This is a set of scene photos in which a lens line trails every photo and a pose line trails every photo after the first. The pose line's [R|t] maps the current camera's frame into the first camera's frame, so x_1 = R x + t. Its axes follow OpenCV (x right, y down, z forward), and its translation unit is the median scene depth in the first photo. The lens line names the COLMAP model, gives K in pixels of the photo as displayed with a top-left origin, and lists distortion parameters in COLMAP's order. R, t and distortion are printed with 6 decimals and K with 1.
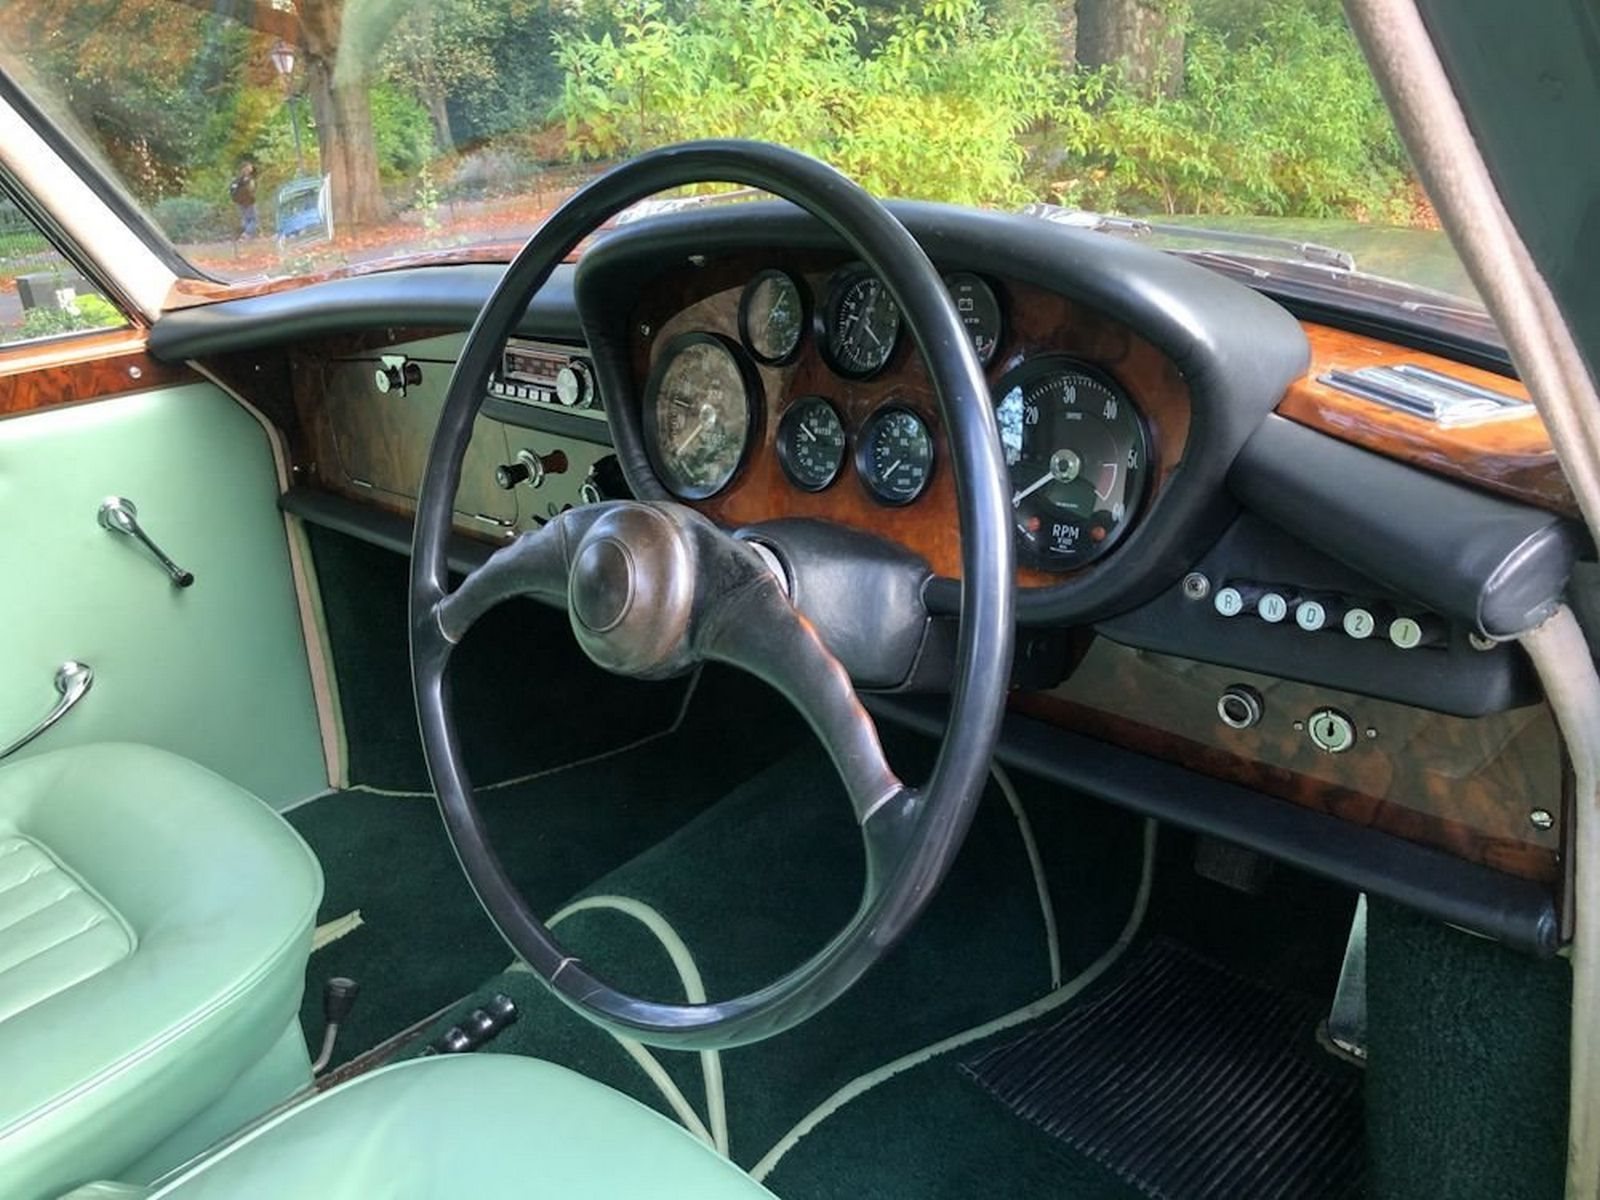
lens RADIAL K [[1435.1, 0, 802.8], [0, 1435.1, 652.6], [0, 0, 1]] dist [-0.019860, -0.002388]
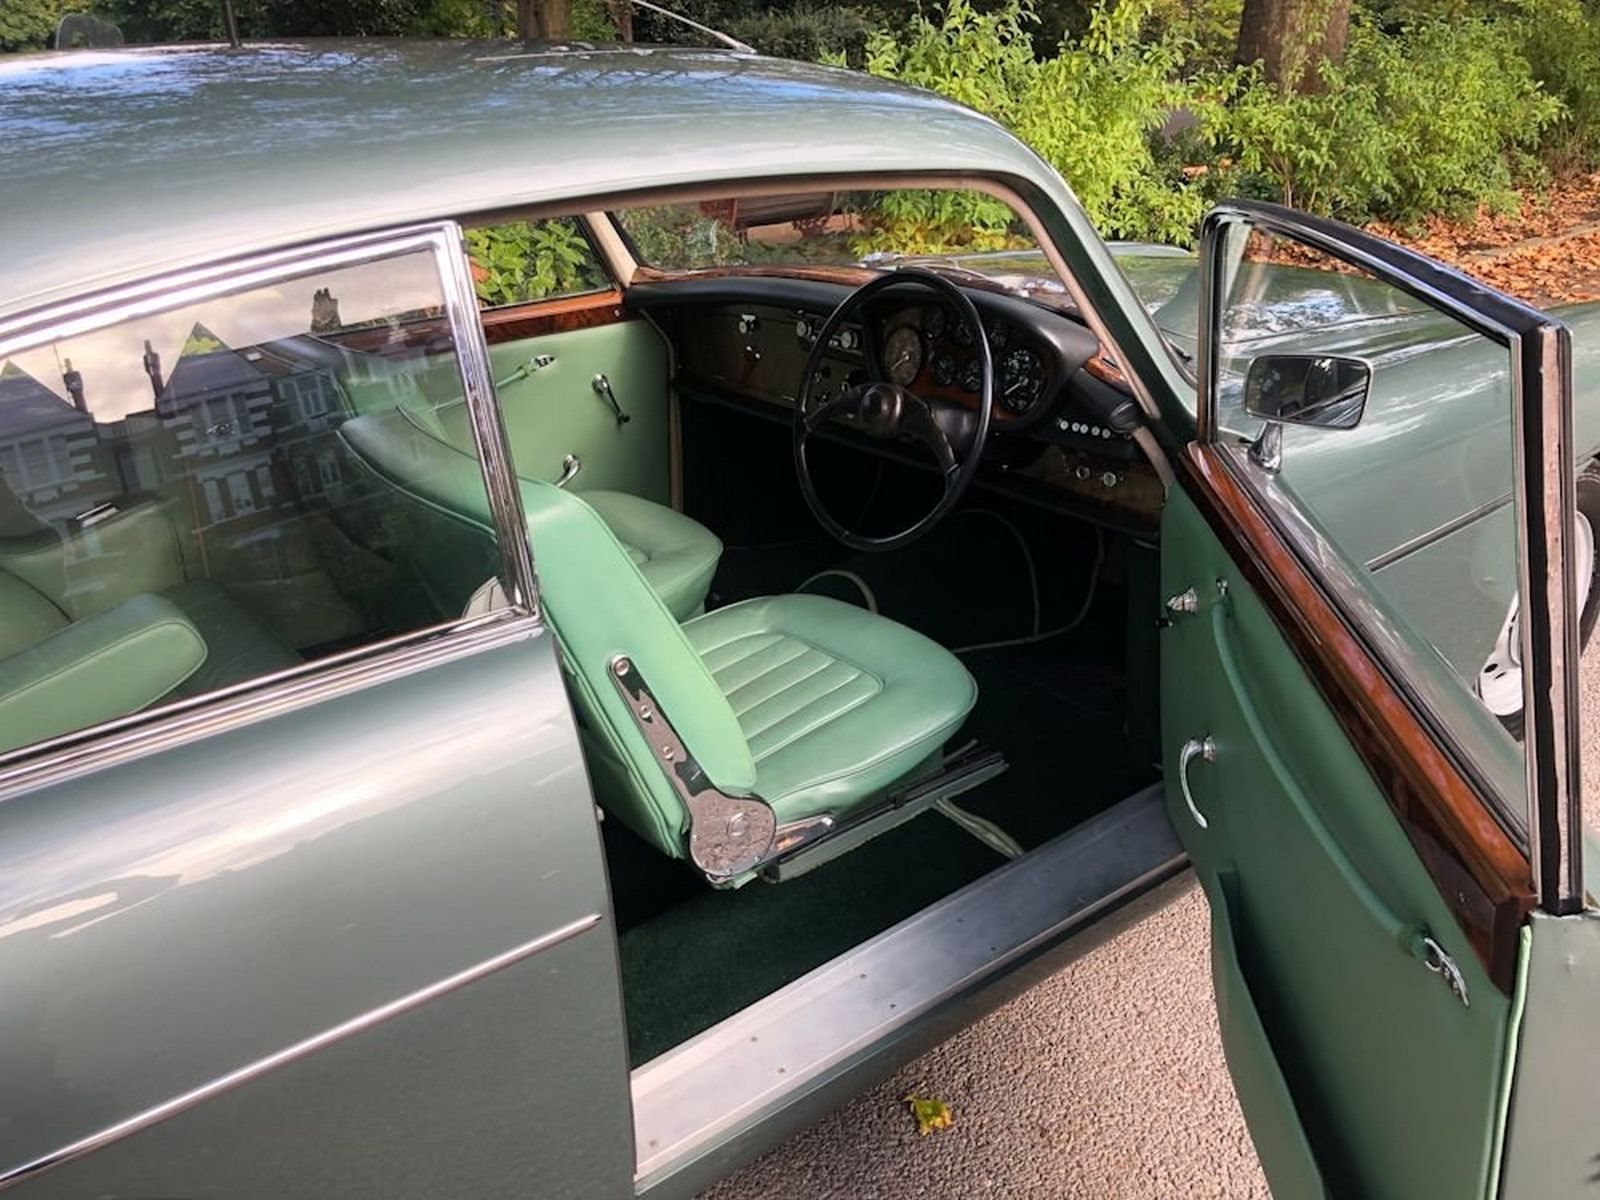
lens RADIAL K [[1378.4, 0, 788.7], [0, 1378.4, 646.5], [0, 0, 1]] dist [0.018565, -0.008259]
pose [[0.991055, 0.090312, -0.098255, 0.002019], [-0.085430, 0.994943, 0.052821, 0.026422], [0.102529, -0.043955, 0.993758, -0.165583]]
